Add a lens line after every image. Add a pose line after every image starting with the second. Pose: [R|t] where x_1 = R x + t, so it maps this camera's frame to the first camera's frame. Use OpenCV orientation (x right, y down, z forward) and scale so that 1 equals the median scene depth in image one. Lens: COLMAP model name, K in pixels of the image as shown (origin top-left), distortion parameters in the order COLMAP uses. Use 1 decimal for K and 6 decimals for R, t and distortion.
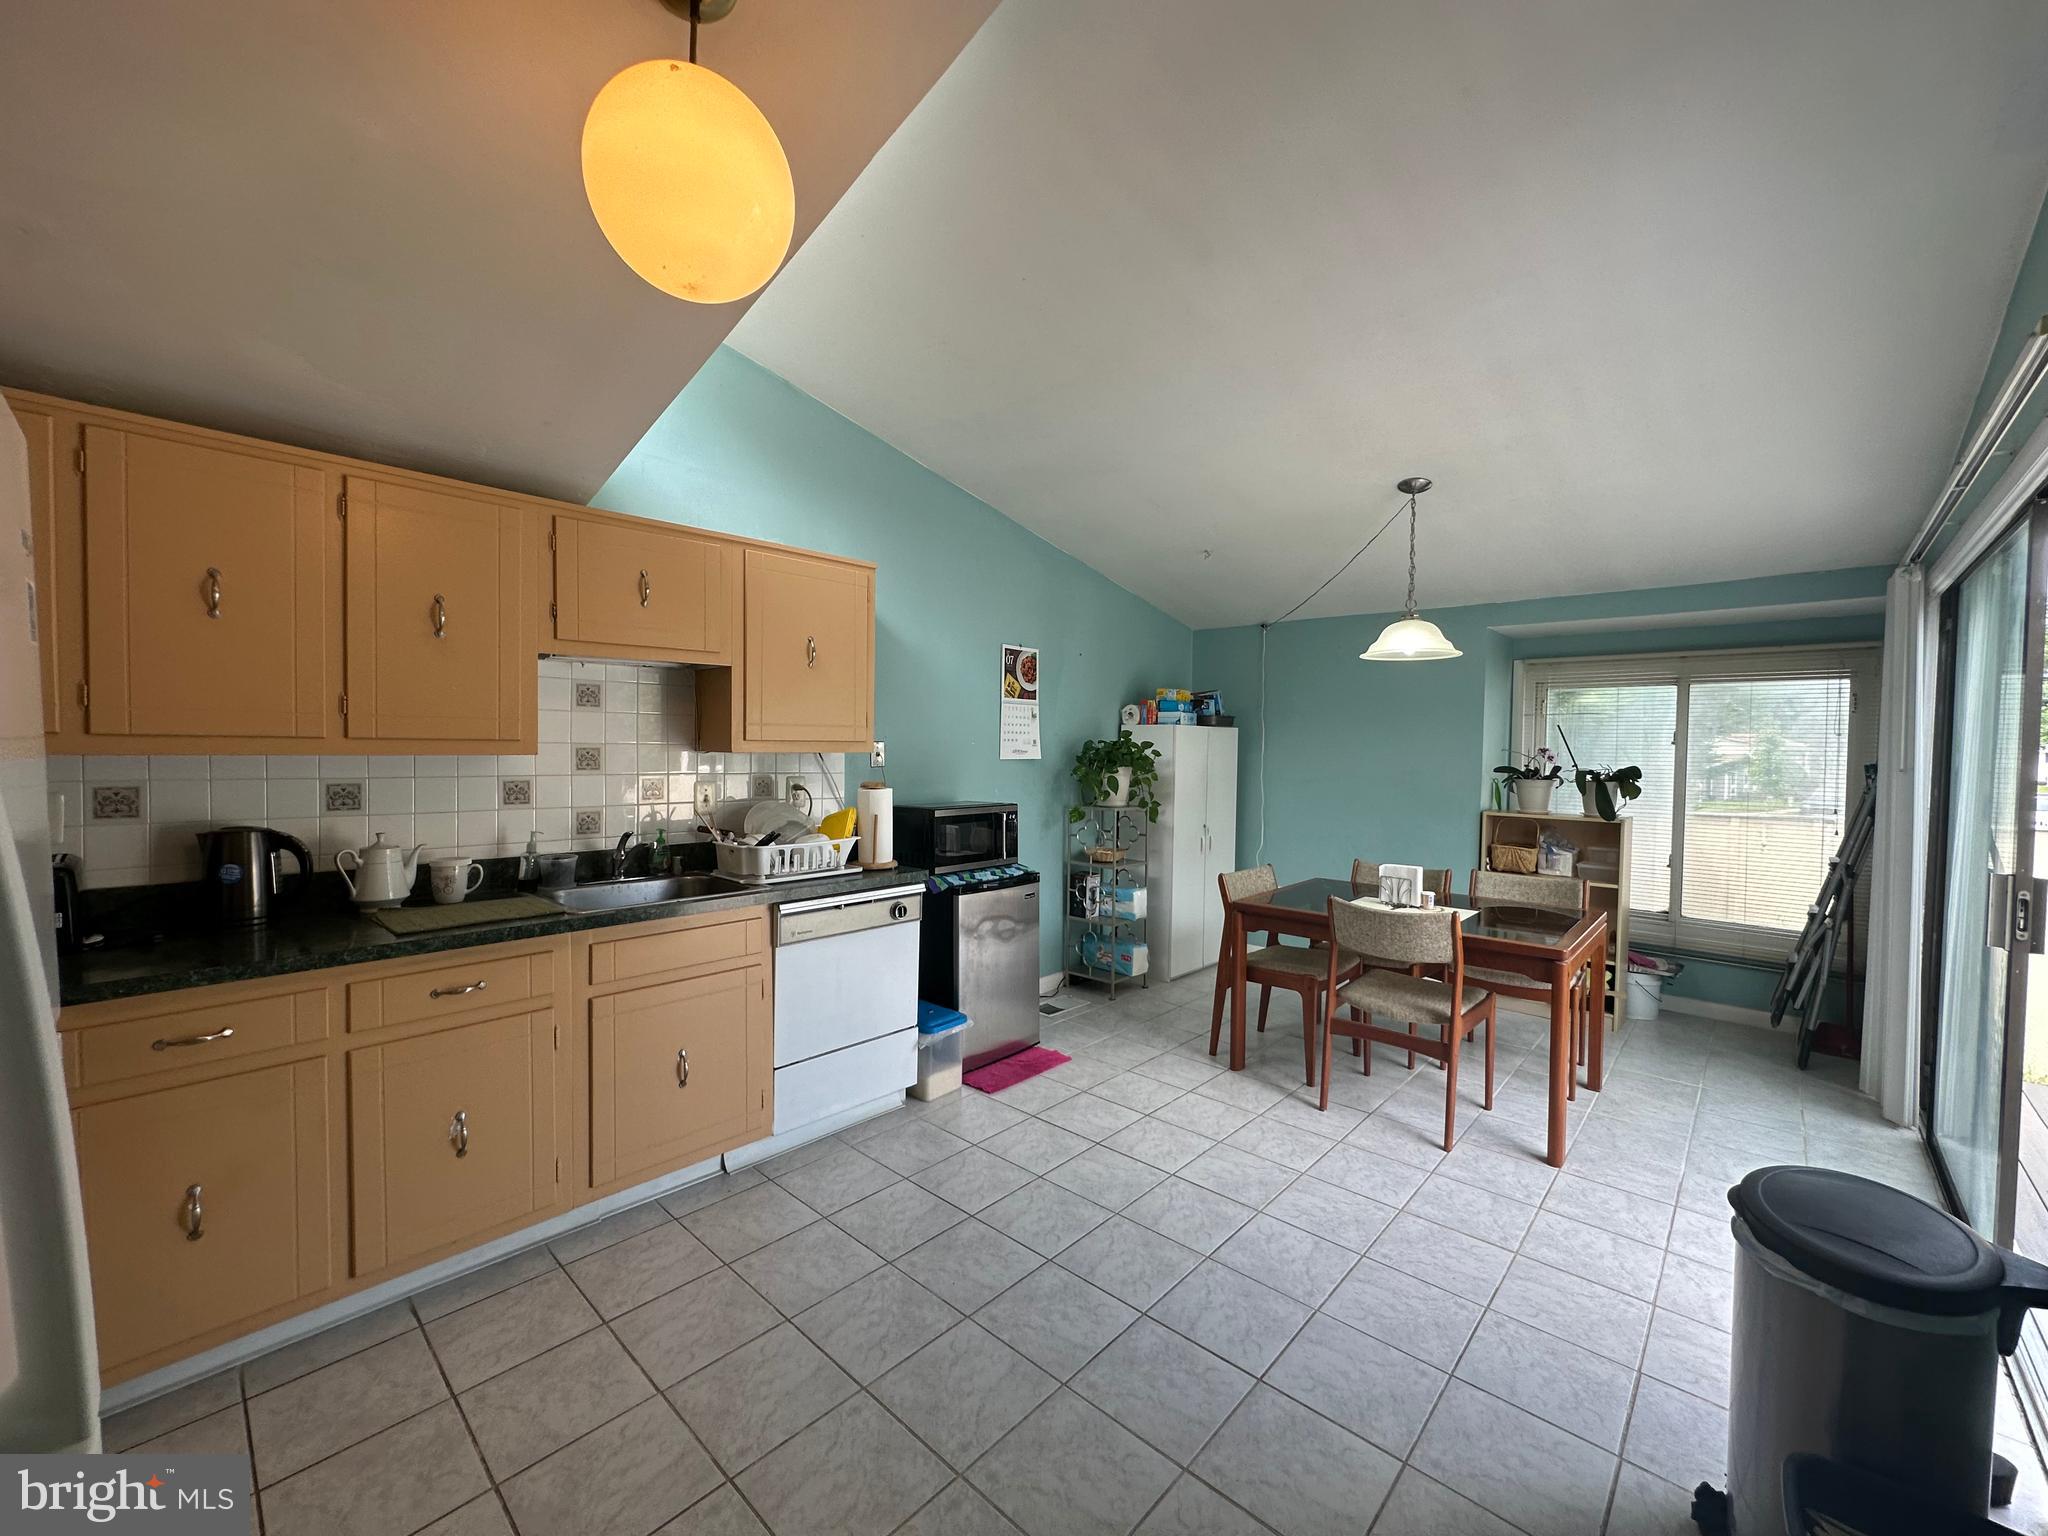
lens RADIAL K [[815.2, 0, 1024.0], [0, 815.2, 768.0], [0, 0, 1]] dist [-0.001120, -0.000184]
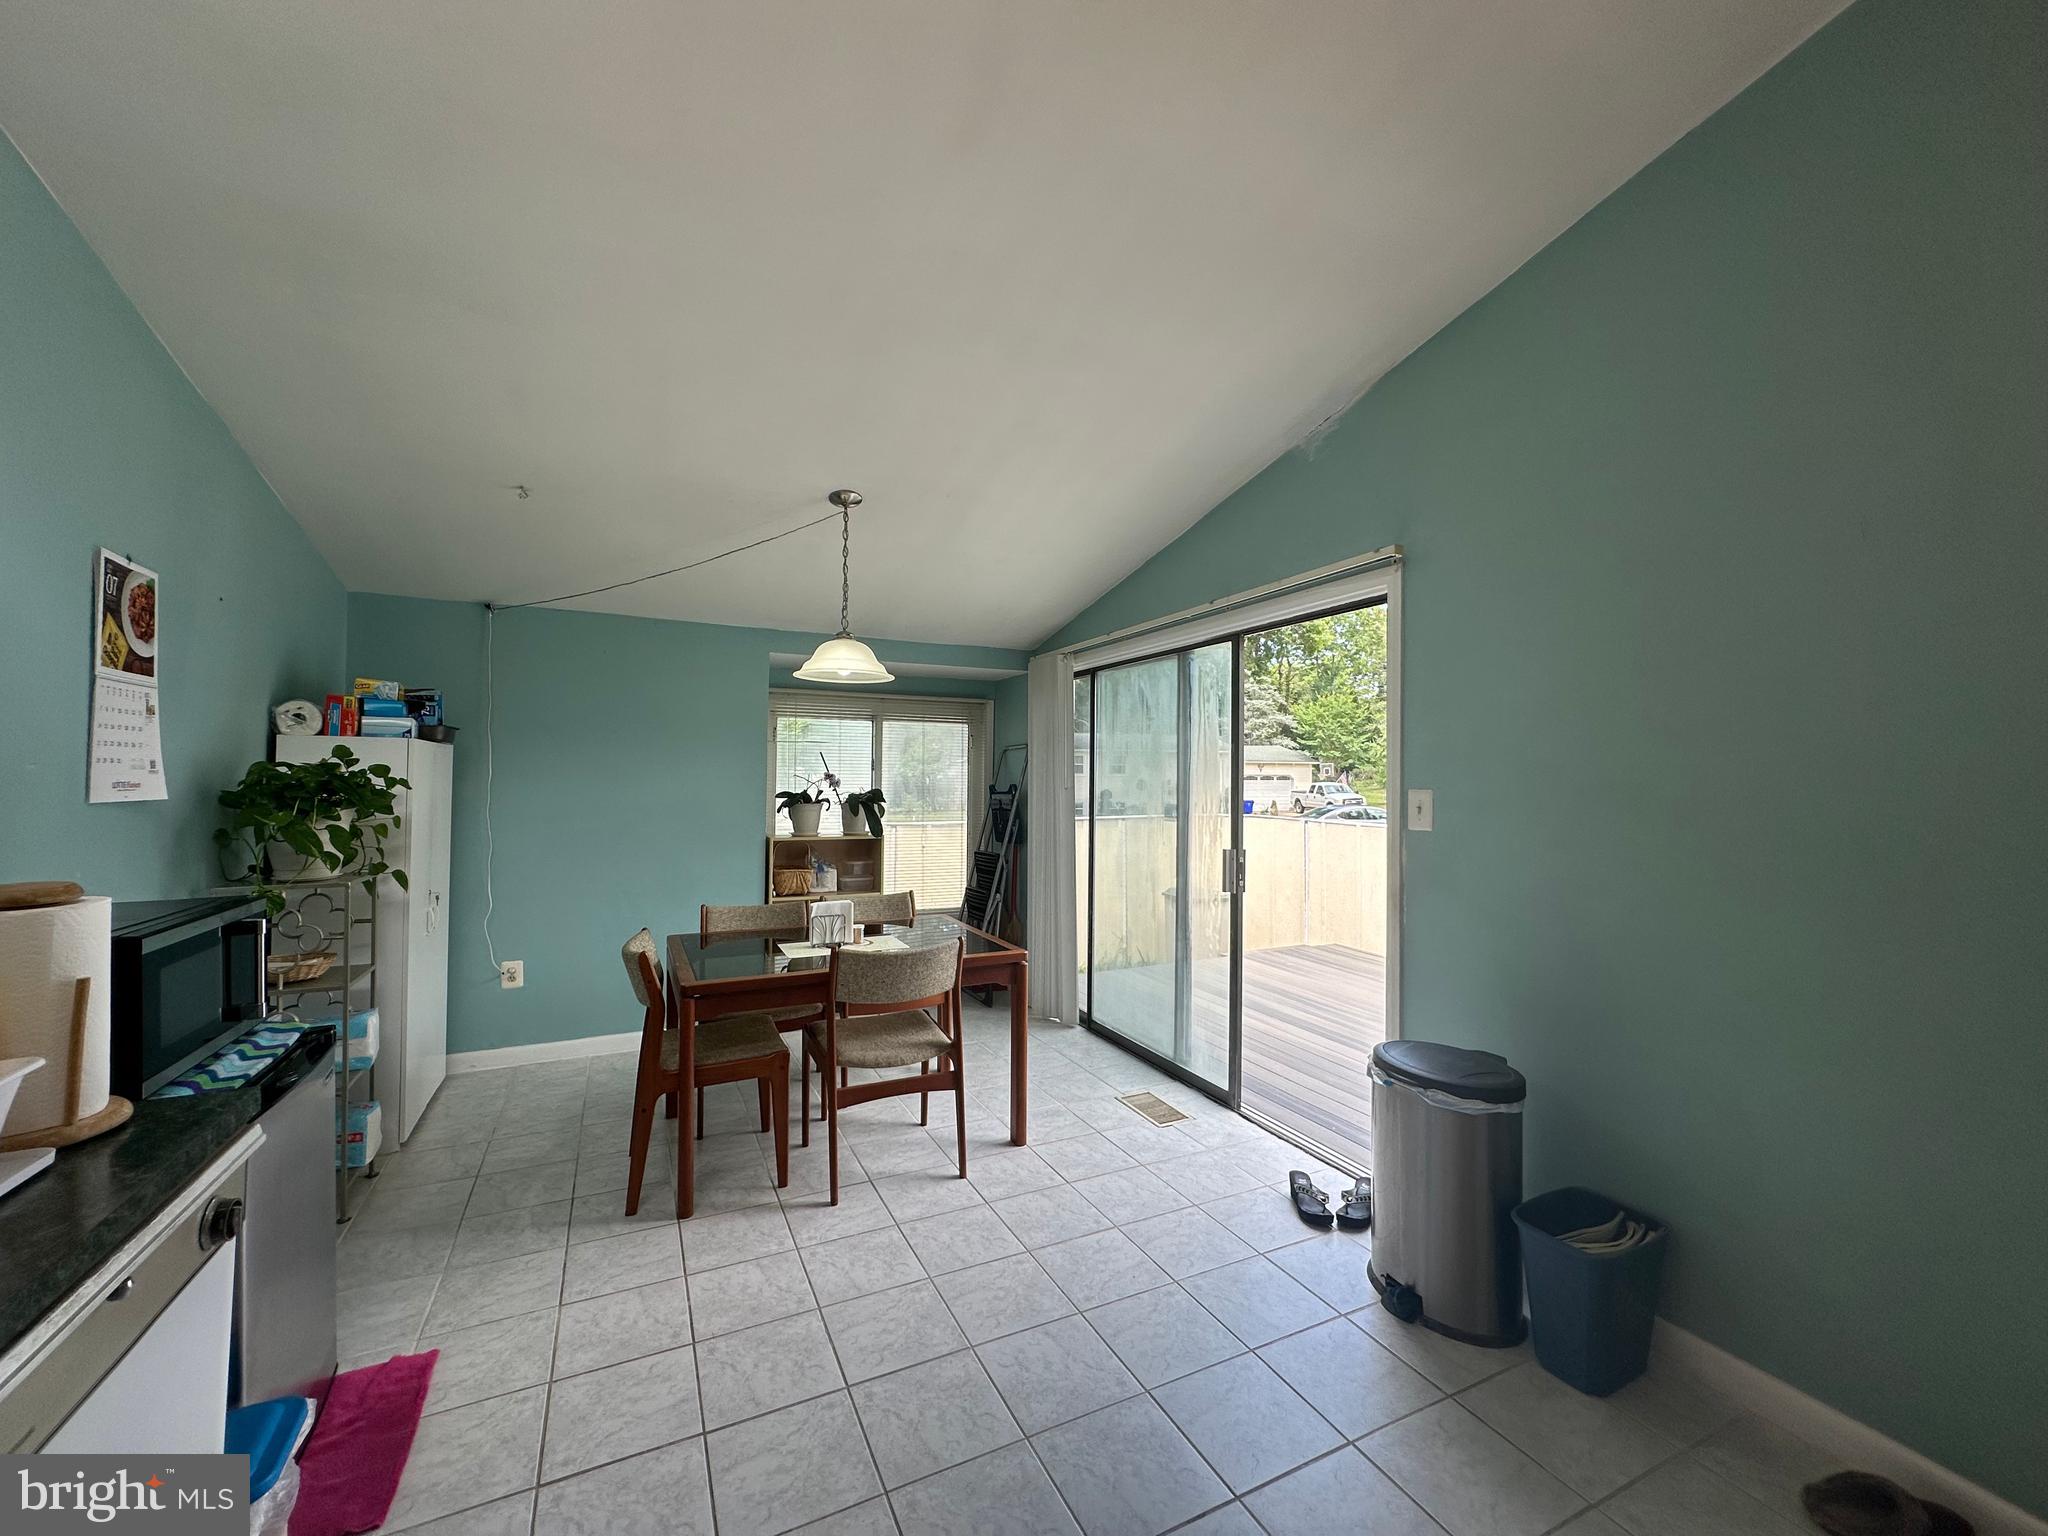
lens RADIAL K [[815.2, 0, 1024.0], [0, 815.2, 768.0], [0, 0, 1]] dist [-0.001120, -0.000184]
pose [[0.363238, 0.002256, 0.931694, -0.258724], [0.018763, 0.999777, -0.009736, -0.016294], [-0.931507, 0.021018, 0.363115, 0.364067]]
